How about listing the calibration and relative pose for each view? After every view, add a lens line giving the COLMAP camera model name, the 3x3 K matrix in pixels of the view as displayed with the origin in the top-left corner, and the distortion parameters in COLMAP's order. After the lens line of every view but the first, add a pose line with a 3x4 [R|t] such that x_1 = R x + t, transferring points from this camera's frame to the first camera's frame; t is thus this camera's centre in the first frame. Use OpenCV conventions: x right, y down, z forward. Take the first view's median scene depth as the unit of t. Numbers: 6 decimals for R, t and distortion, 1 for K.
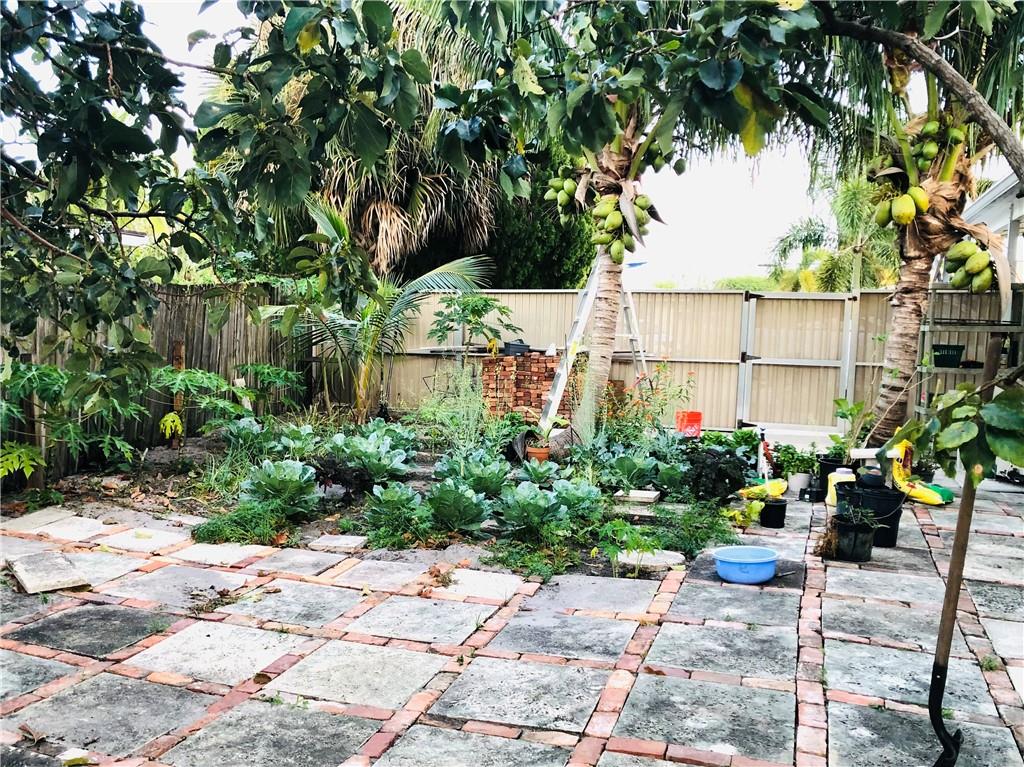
lens RADIAL K [[840.5, 0, 512.0], [0, 840.5, 383.5], [0, 0, 1]] dist [0.054447, -0.113656]
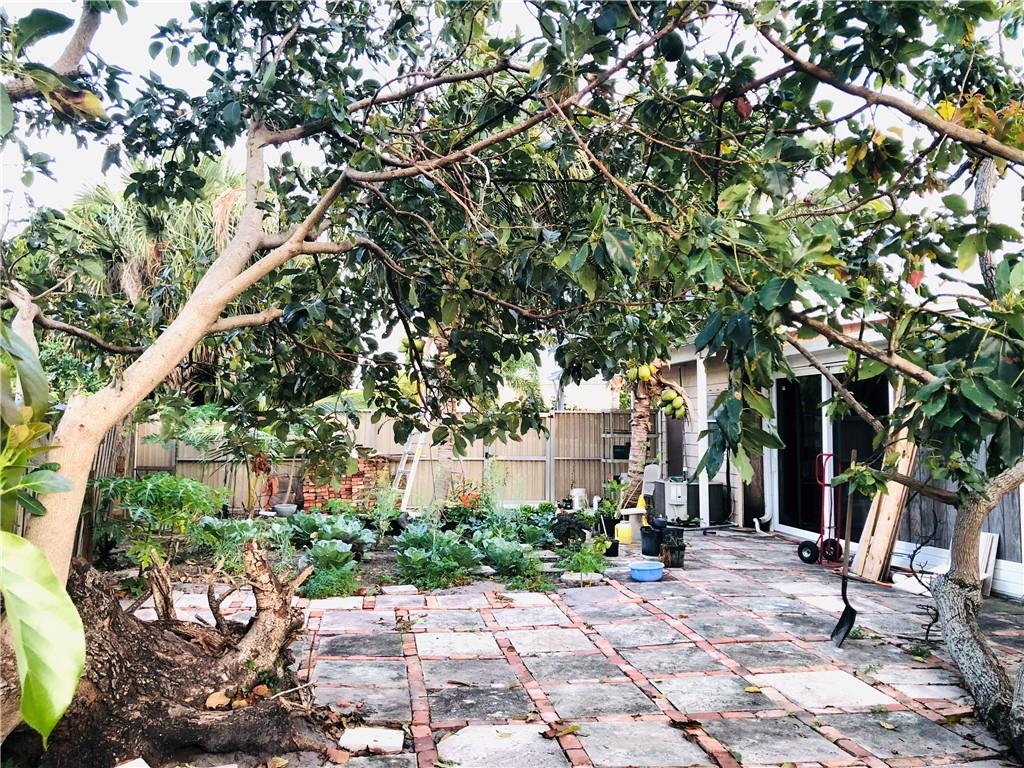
lens RADIAL K [[840.5, 0, 512.0], [0, 840.5, 384.0], [0, 0, 1]] dist [0.054447, -0.113656]
pose [[0.823945, 0.027081, 0.566023, -0.761014], [0.037175, 0.994123, -0.101677, -0.008068], [-0.565450, 0.104819, 0.818095, -0.302913]]
